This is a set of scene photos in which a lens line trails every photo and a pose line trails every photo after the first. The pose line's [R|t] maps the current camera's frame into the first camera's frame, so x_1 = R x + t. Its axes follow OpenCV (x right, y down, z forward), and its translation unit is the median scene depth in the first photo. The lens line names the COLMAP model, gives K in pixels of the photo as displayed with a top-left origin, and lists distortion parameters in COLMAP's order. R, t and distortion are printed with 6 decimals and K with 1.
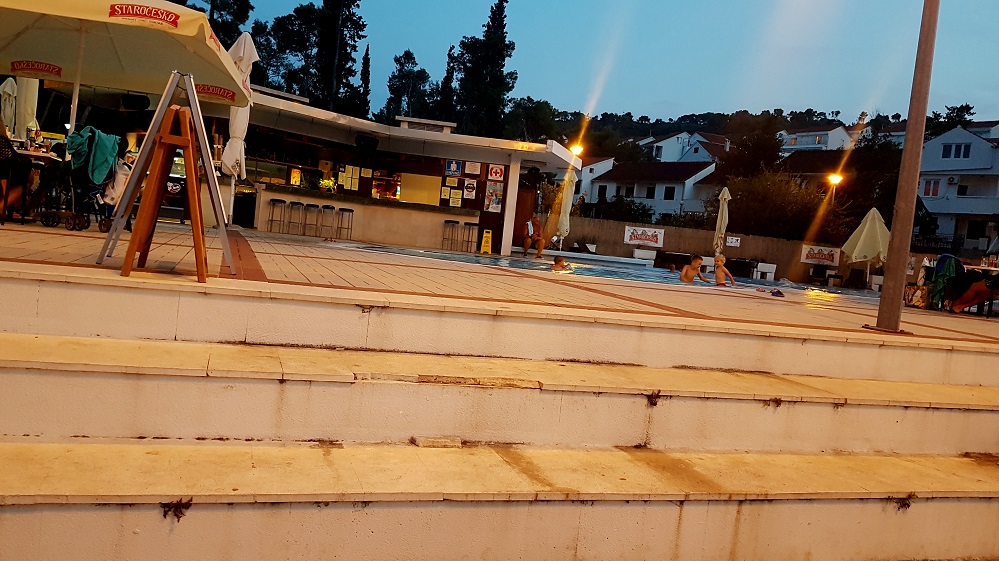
lens RADIAL K [[828.7, 0, 499.5], [0, 828.7, 280.5], [0, 0, 1]] dist [0.078794, -0.005411]
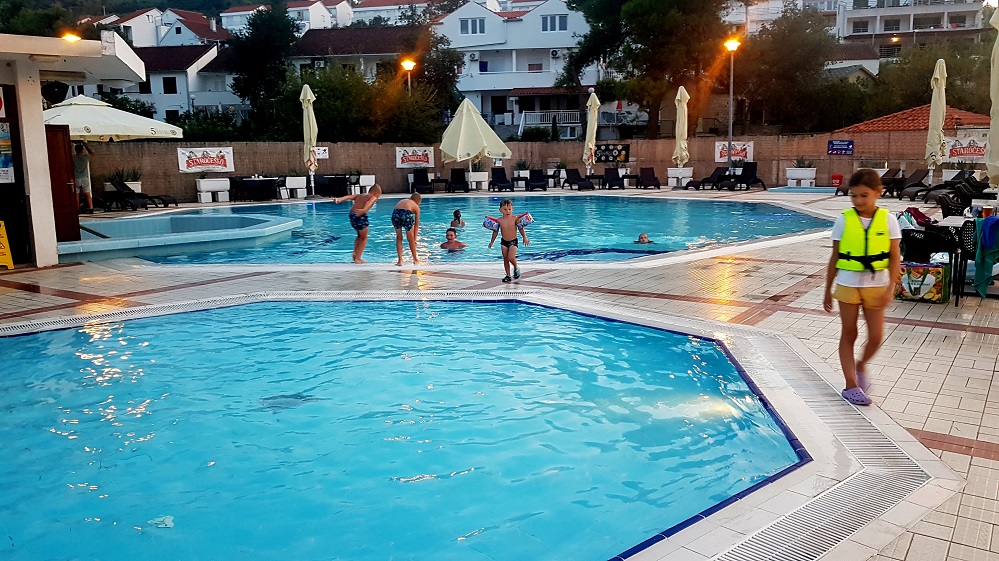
lens RADIAL K [[828.7, 0, 499.5], [0, 828.7, 280.5], [0, 0, 1]] dist [0.078794, -0.005411]
pose [[0.824167, -0.200974, 0.529488, -0.023653], [0.126629, 0.976642, 0.173594, -0.043347], [-0.552008, -0.076022, 0.830366, 0.233463]]
